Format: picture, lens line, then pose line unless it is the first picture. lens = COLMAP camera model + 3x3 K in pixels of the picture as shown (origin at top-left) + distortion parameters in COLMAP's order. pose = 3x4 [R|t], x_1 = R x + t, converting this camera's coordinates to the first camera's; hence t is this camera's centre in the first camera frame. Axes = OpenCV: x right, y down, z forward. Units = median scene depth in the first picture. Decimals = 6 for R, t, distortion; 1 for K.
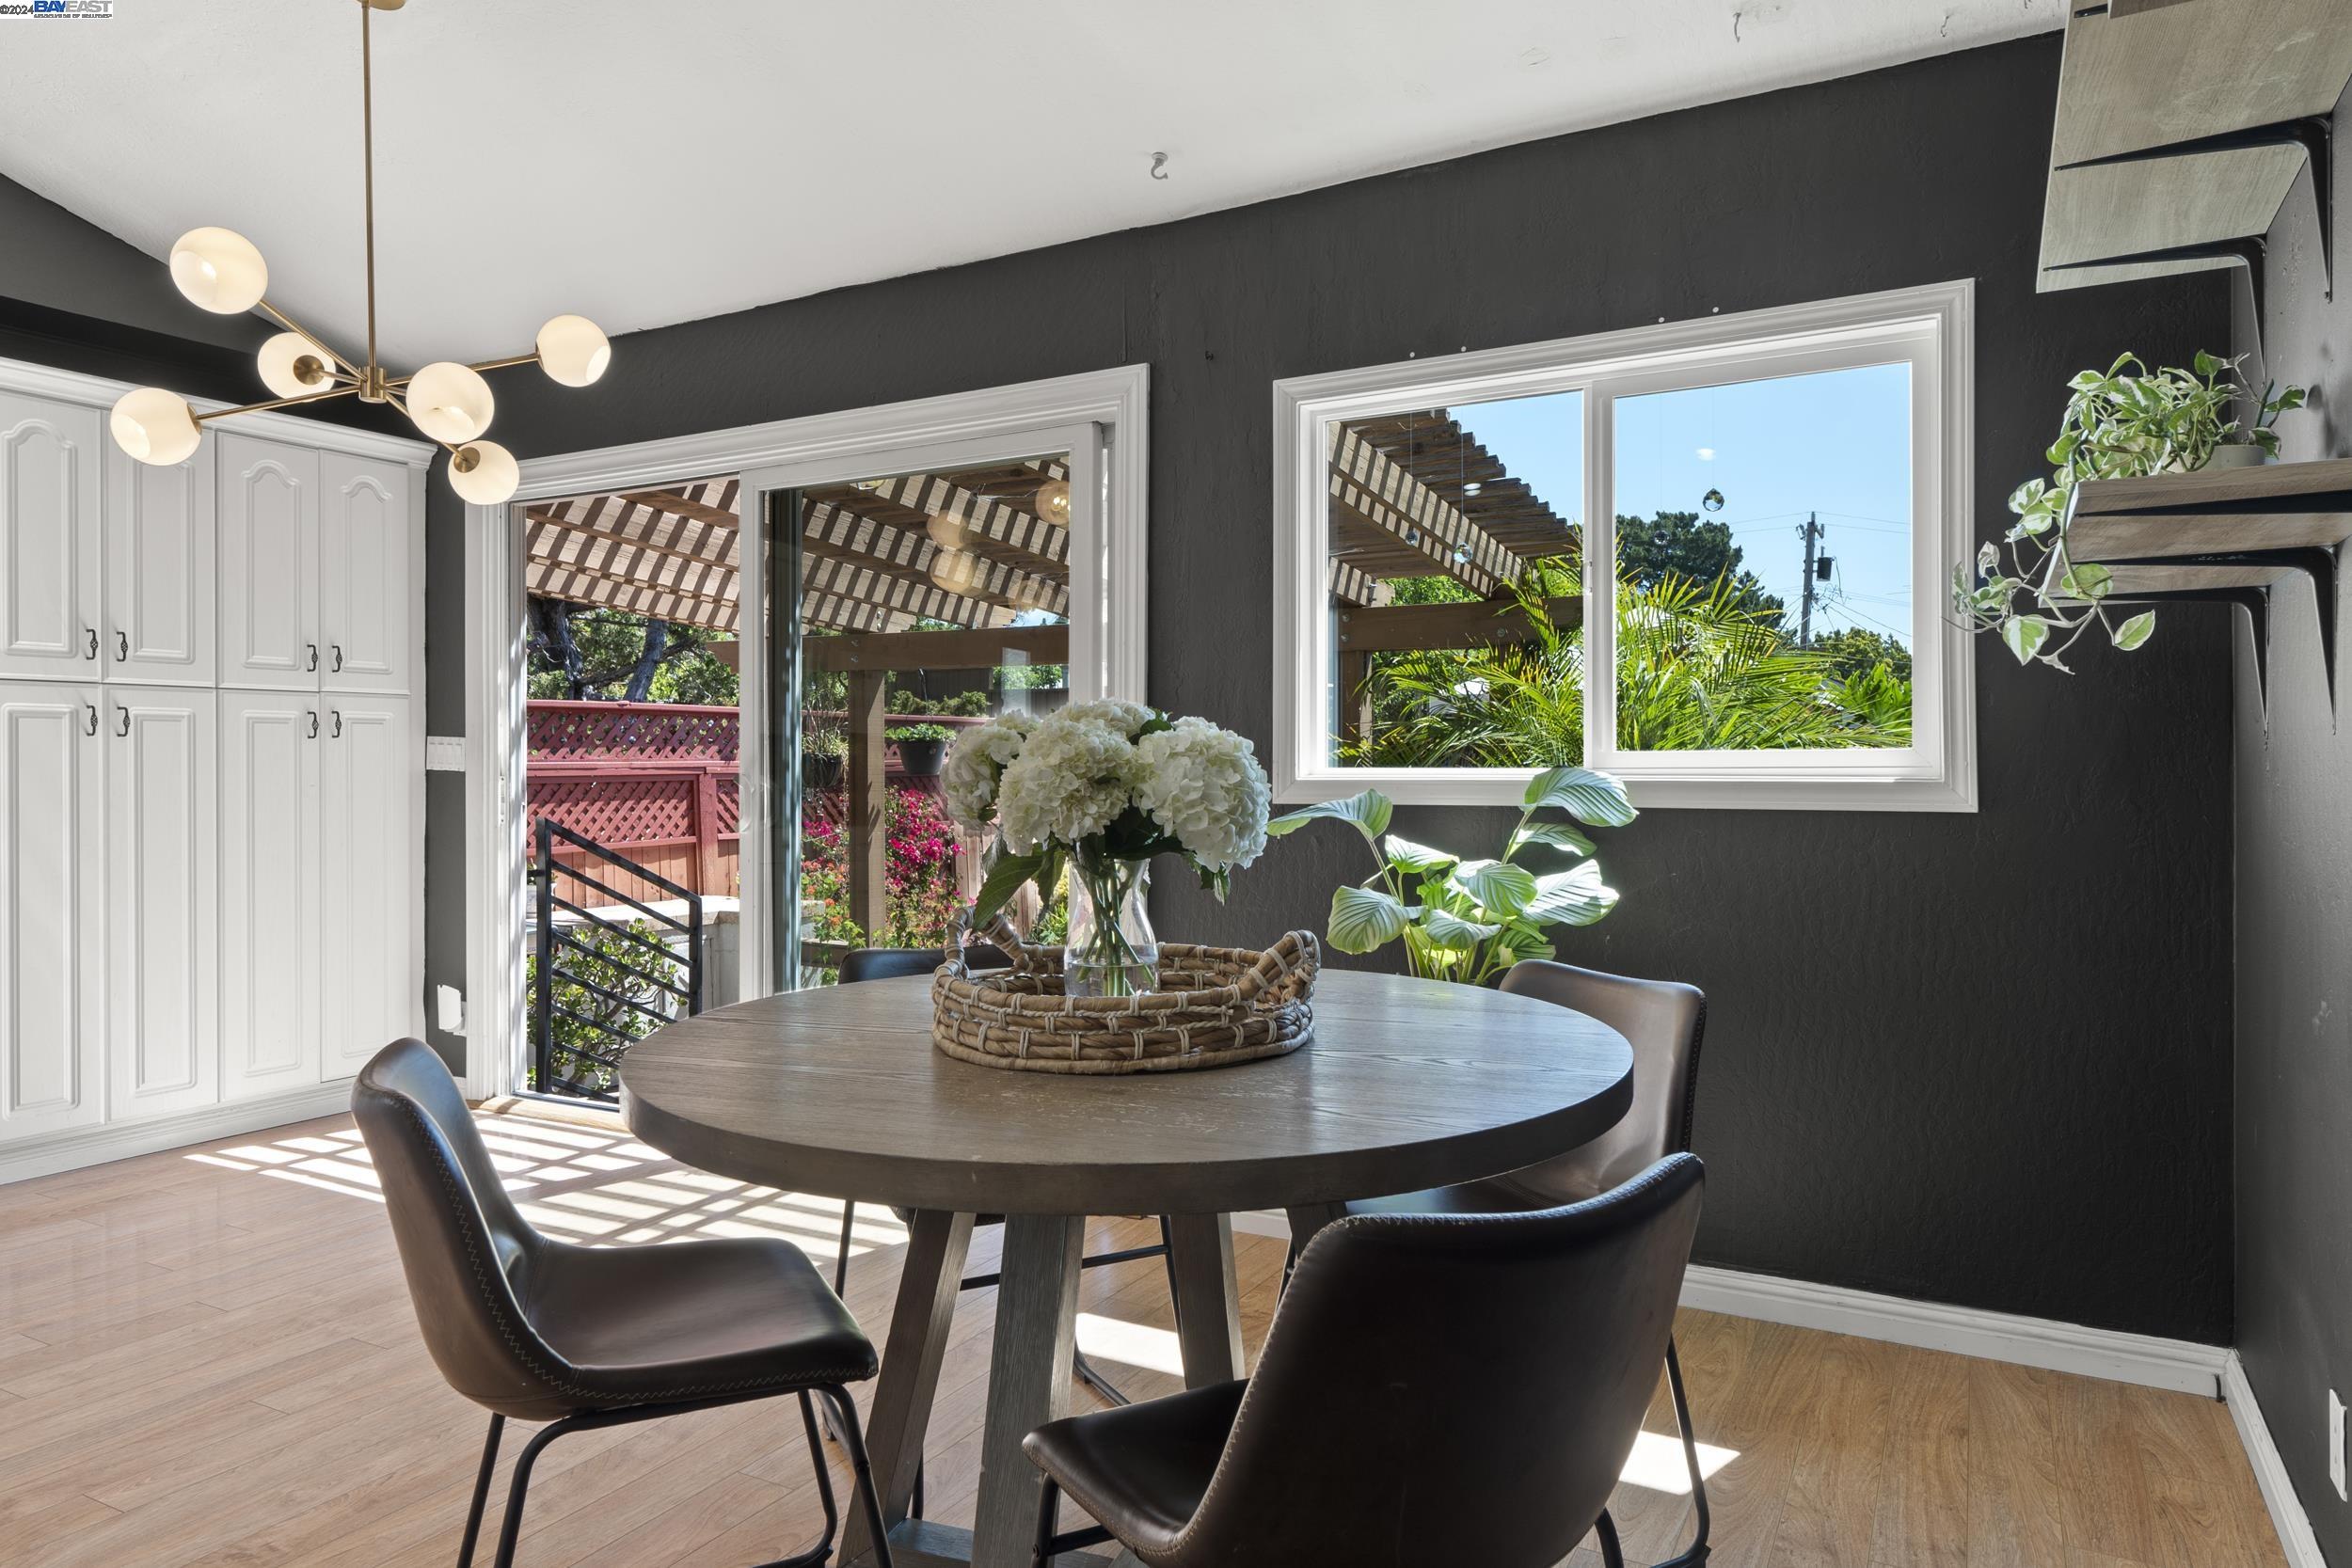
lens RADIAL K [[1437.9, 0, 1178.4], [0, 1437.9, 792.4], [0, 0, 1]] dist [-0.003290, -0.000358]
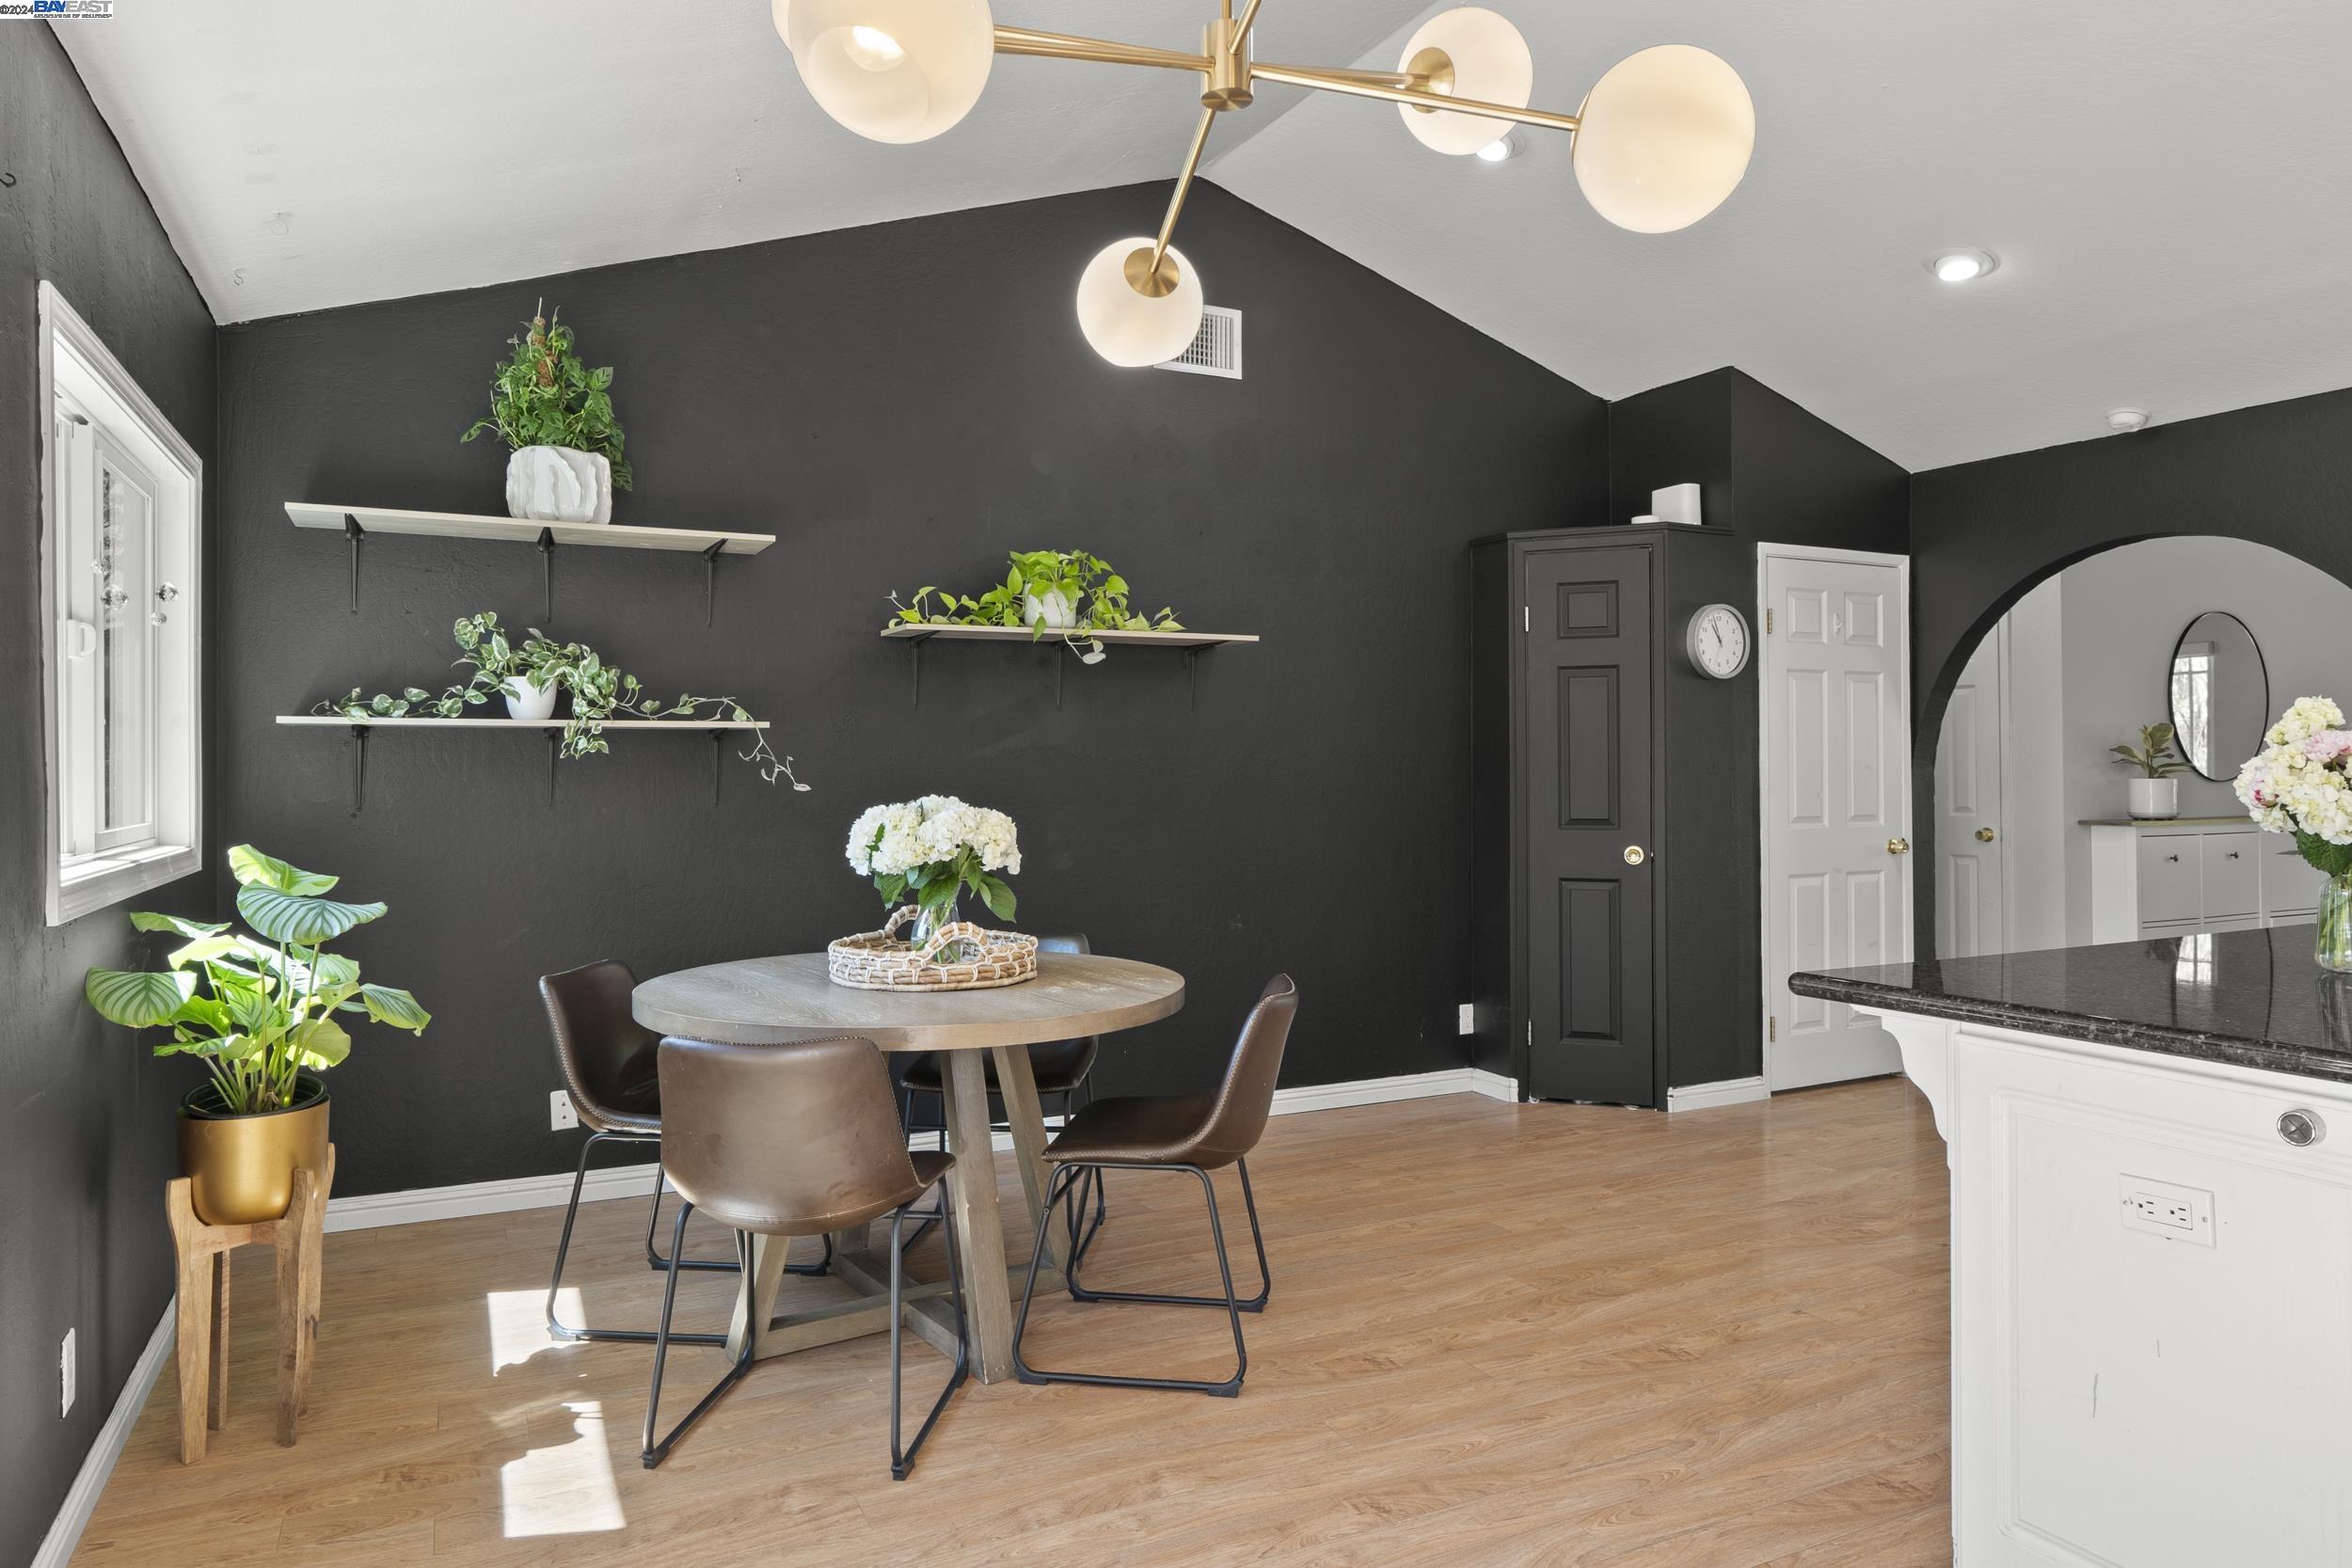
lens RADIAL K [[1466.9, 0, 1171.9], [0, 1466.9, 758.4], [0, 0, 1]] dist [-0.005446, 0.003927]
pose [[-0.817167, 0.009115, 0.576329, -0.557366], [0.017128, 0.999817, 0.008473, -0.048503], [-0.576146, 0.016795, -0.817174, 0.951531]]
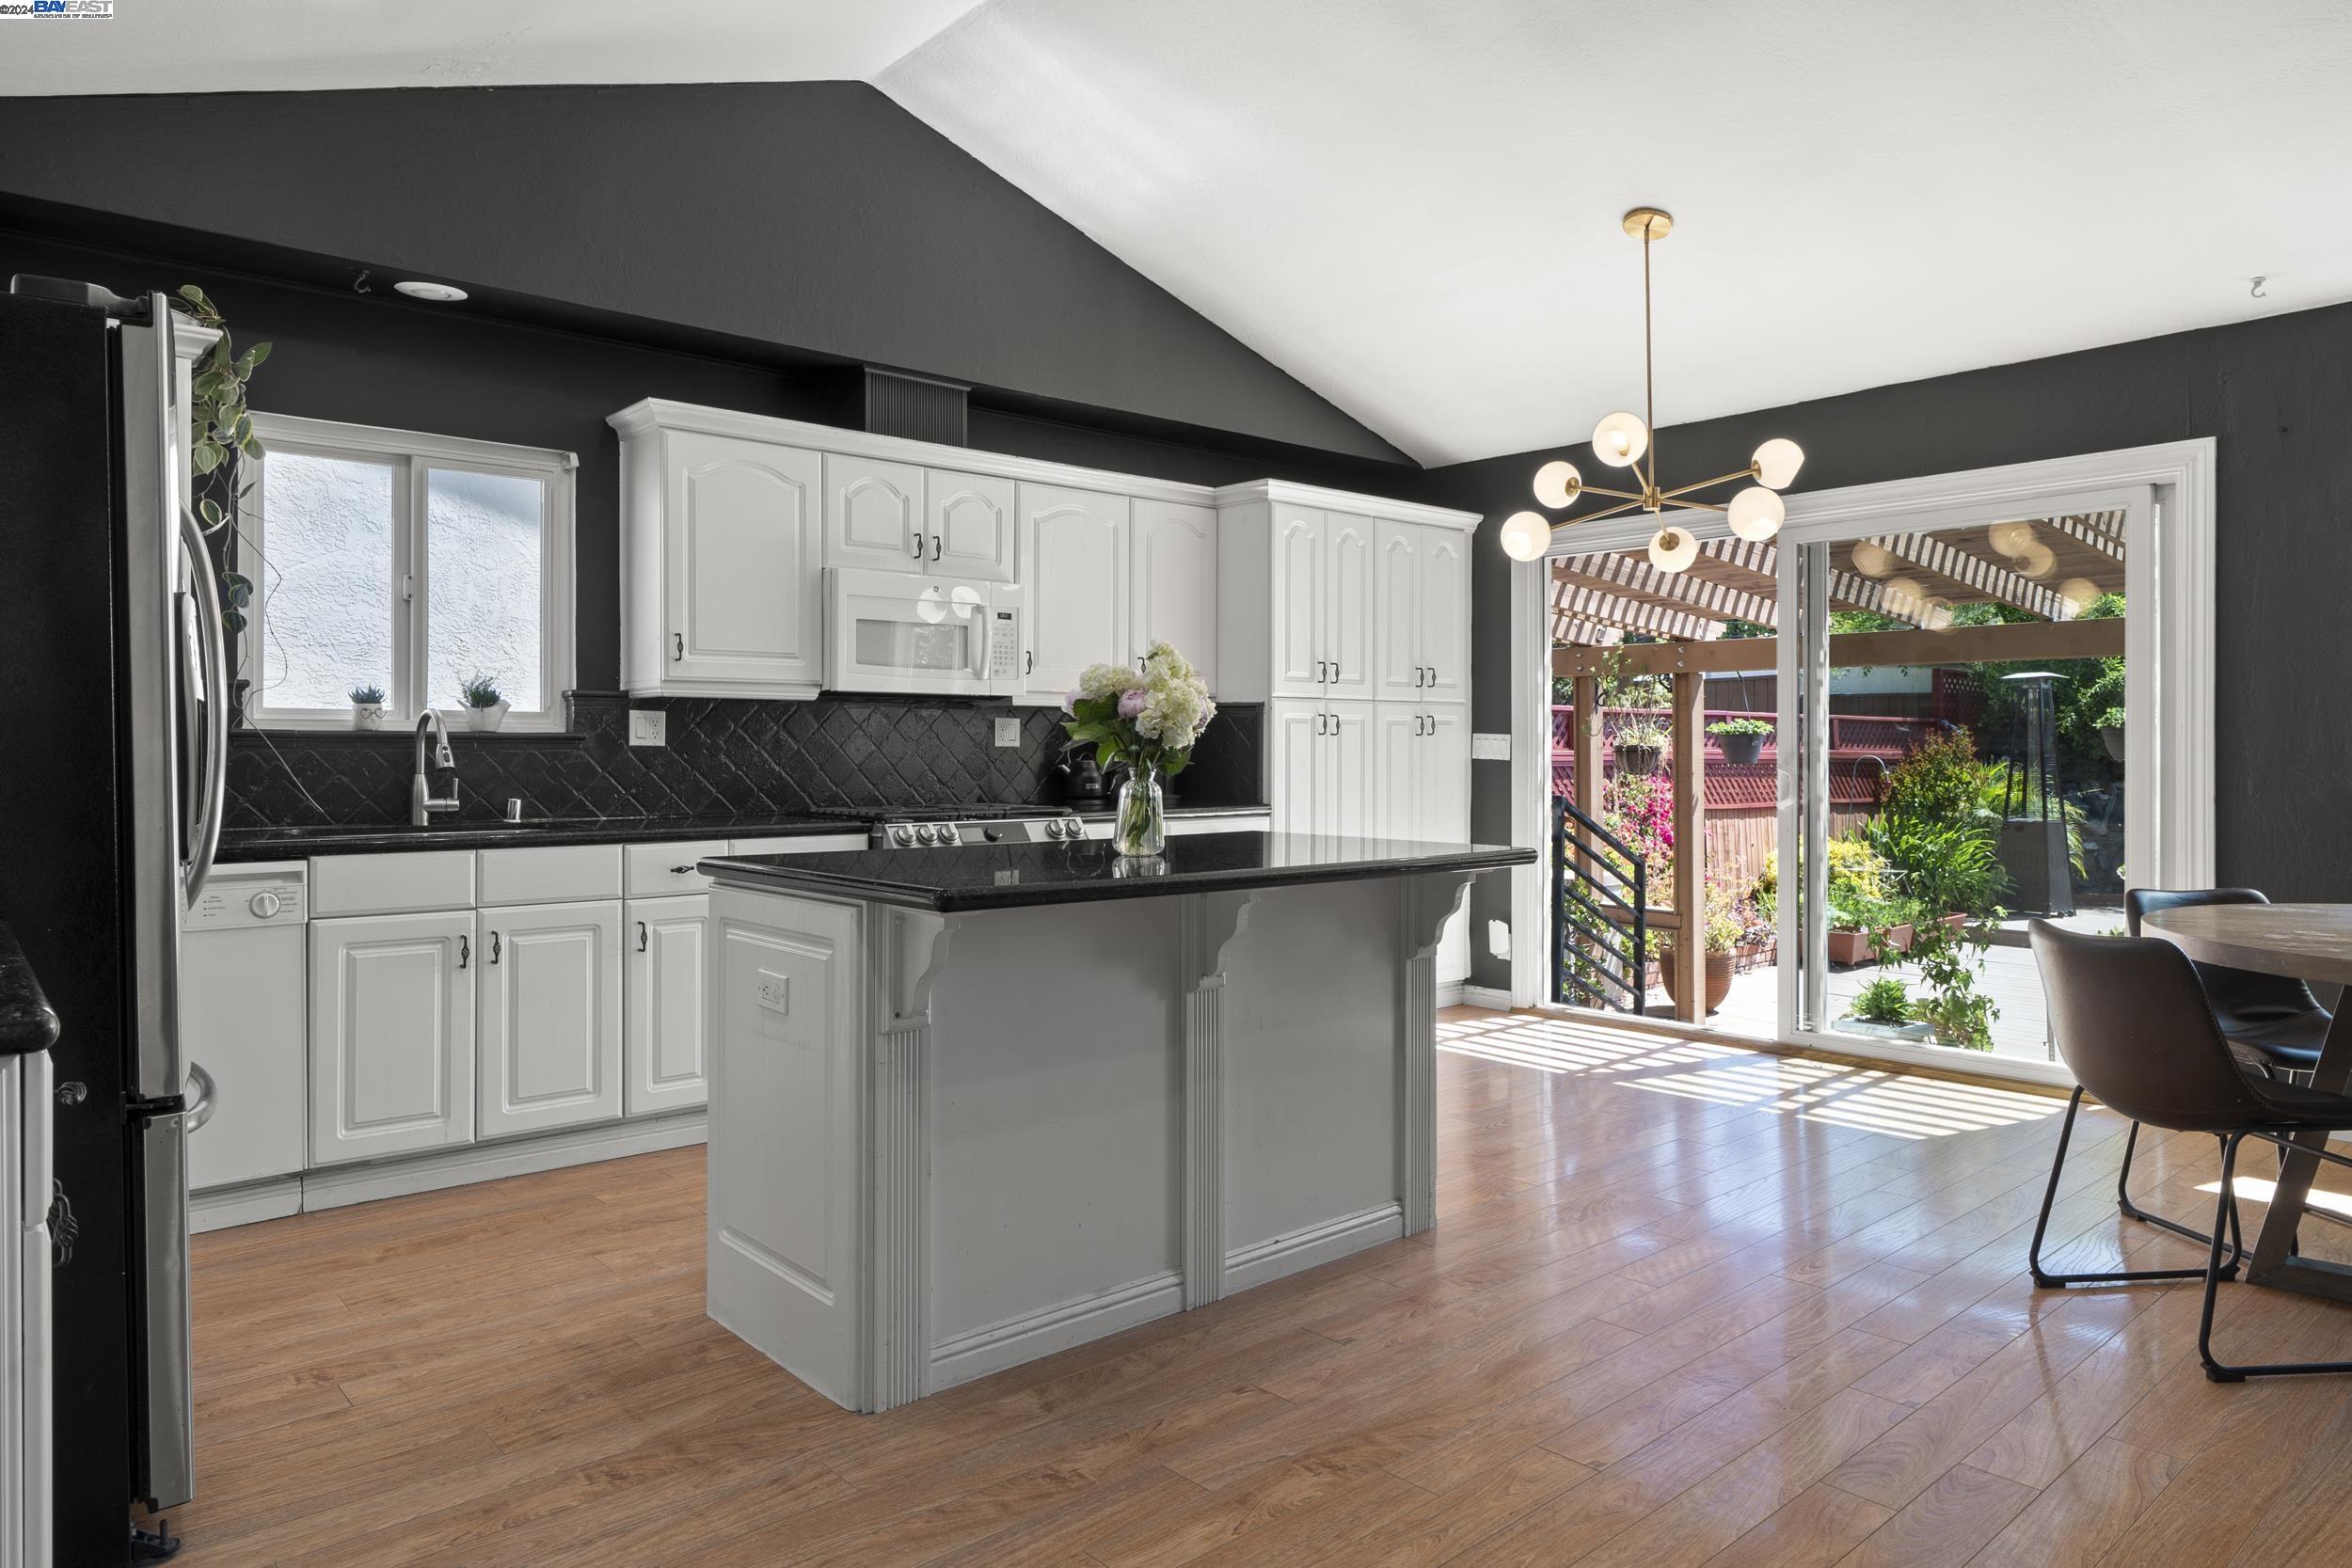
lens RADIAL K [[1466.9, 0, 1171.9], [0, 1466.9, 758.4], [0, 0, 1]] dist [-0.005446, 0.003927]
pose [[0.938191, 0.005046, -0.346082, -0.344789], [-0.010227, 0.999861, -0.013147, 0.004663], [0.345968, 0.015874, 0.938112, -0.399074]]
